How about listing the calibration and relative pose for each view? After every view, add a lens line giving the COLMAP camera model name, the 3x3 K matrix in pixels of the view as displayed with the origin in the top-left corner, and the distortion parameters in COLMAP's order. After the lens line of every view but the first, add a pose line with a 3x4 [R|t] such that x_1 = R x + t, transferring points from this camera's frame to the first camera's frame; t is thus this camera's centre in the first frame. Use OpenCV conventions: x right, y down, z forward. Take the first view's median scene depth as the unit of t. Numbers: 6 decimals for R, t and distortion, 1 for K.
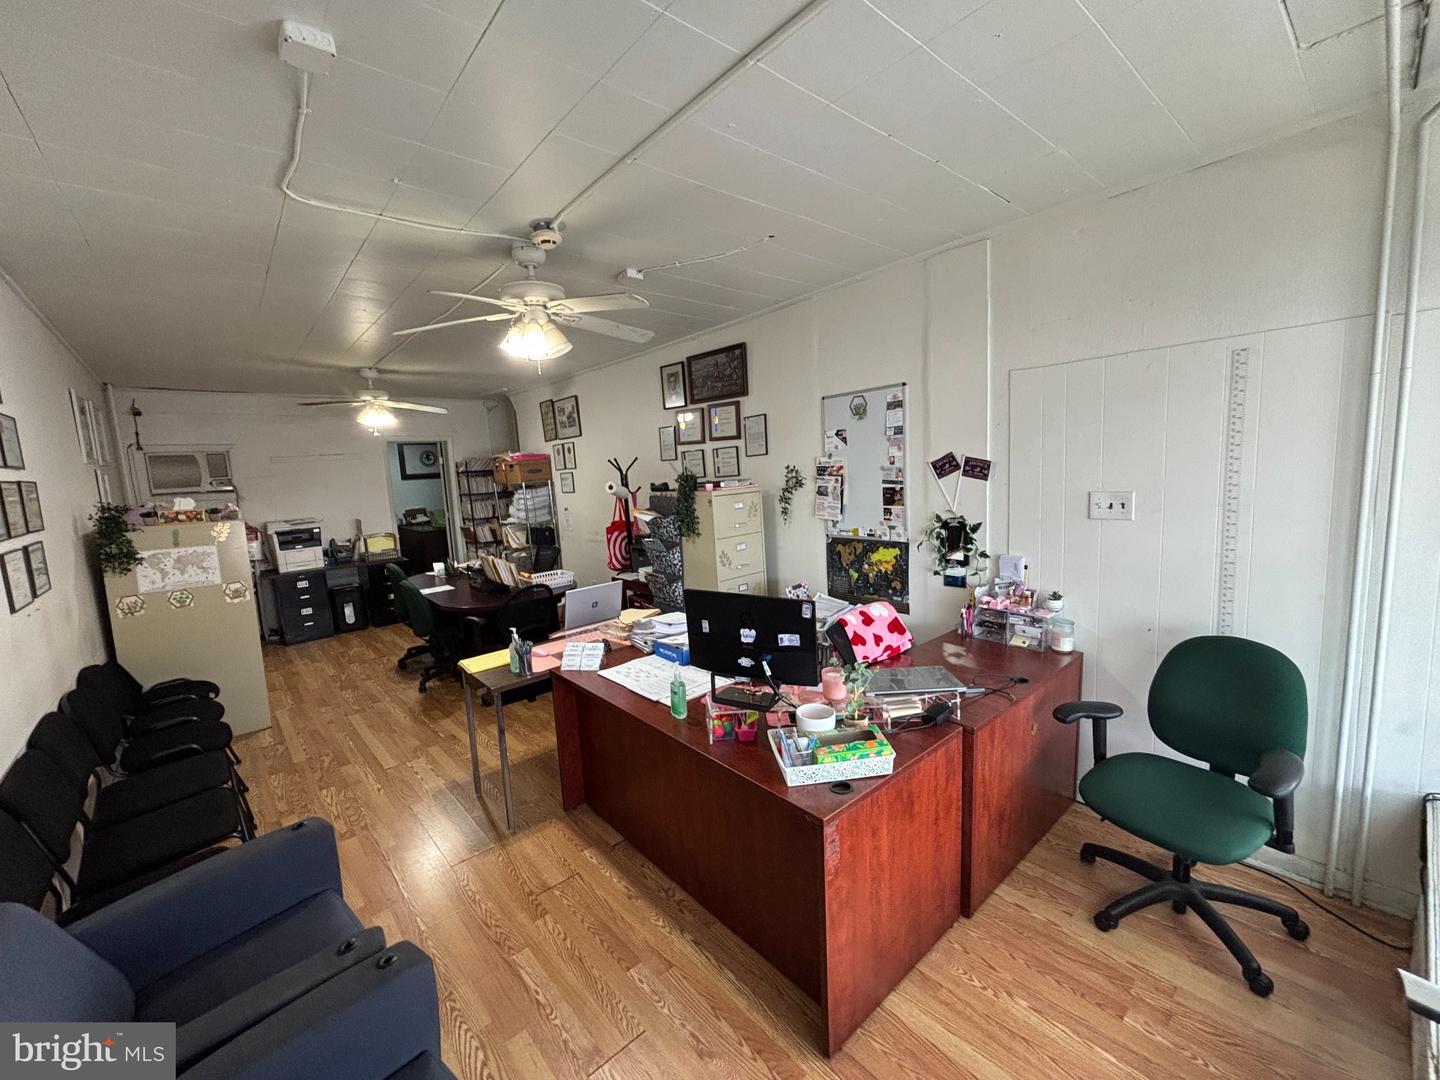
lens RADIAL K [[583.1, 0, 717.7], [0, 583.1, 537.7], [0, 0, 1]] dist [-0.010548, 0.000104]
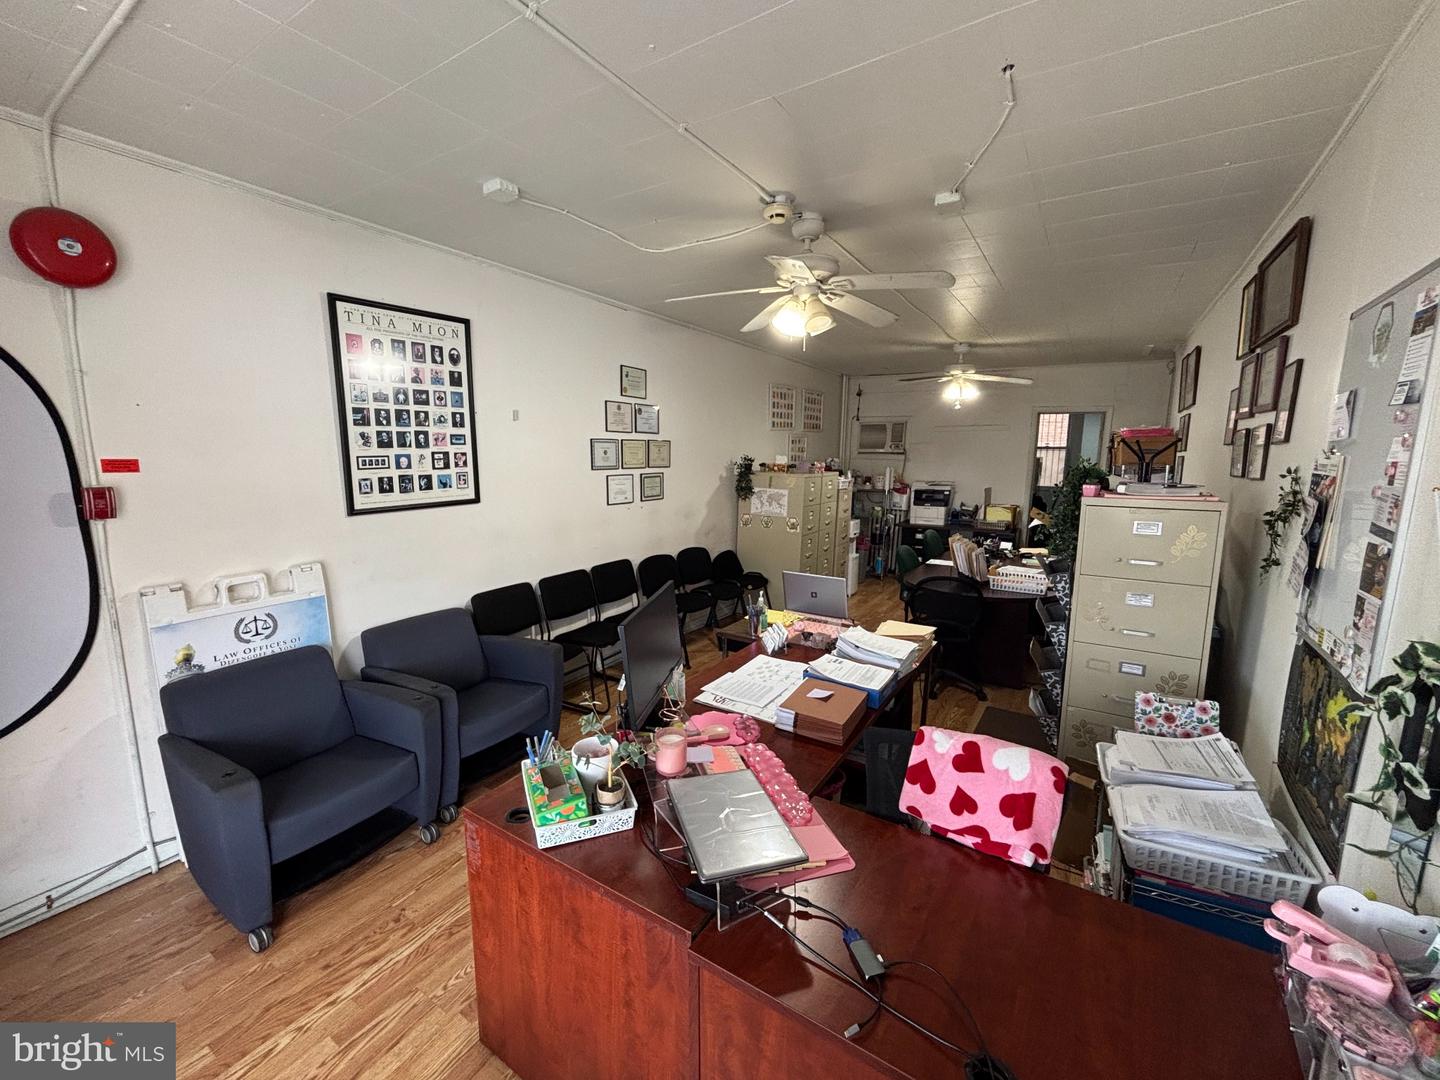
lens RADIAL K [[583.1, 0, 718.5], [0, 583.1, 538.7], [0, 0, 1]] dist [-0.010548, 0.000104]
pose [[0.275508, 0.197038, -0.940889, 0.455255], [-0.143290, 0.976251, 0.162486, -0.077793], [0.950559, 0.090054, 0.297199, 0.419461]]
